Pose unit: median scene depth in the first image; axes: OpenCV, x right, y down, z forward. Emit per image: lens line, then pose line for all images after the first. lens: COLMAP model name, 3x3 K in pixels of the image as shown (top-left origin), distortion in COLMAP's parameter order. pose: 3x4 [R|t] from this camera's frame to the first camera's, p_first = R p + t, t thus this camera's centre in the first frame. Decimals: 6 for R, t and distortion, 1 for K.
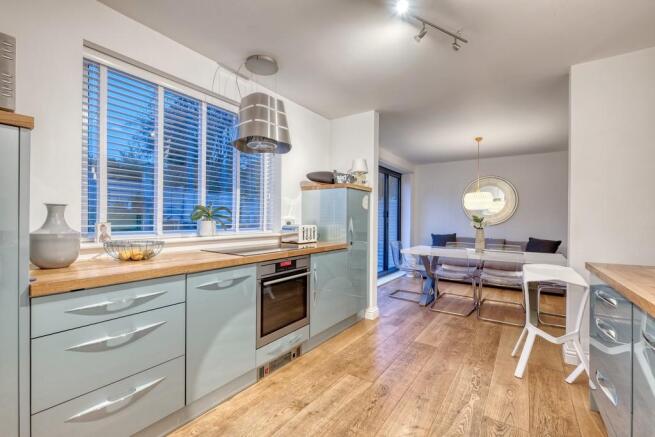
lens RADIAL K [[281.2, 0, 325.8], [0, 281.2, 218.6], [0, 0, 1]] dist [-0.003531, 0.000069]
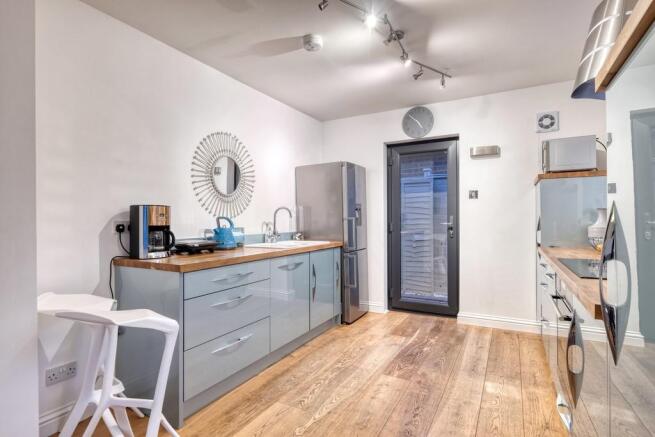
lens RADIAL K [[342.2, 0, 324.6], [0, 342.2, 218.9], [0, 0, 1]] dist [-0.005265, -0.000530]
pose [[-0.993918, -0.001401, -0.110113, 0.505688], [-0.000885, 0.999988, -0.004740, 0.012104], [0.110119, -0.004614, -0.993908, 1.780114]]
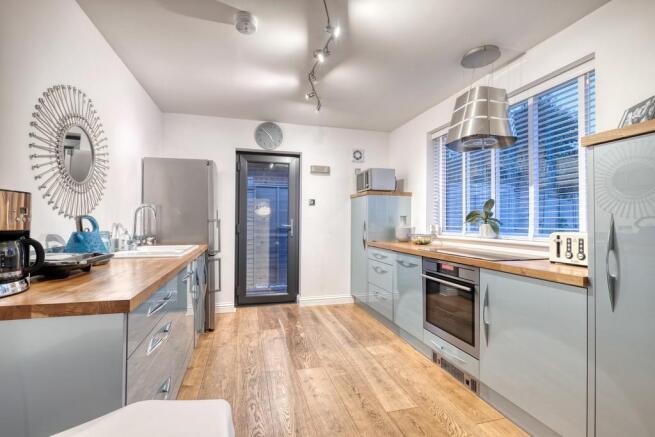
lens RADIAL K [[281.2, 0, 314.5], [0, 281.2, 219.3], [0, 0, 1]] dist [-0.003531, 0.000069]
pose [[-0.649154, -0.016486, -0.760479, 0.923804], [-0.008164, 0.999859, -0.014707, 0.013715], [0.760614, -0.003339, -0.649196, 1.325885]]
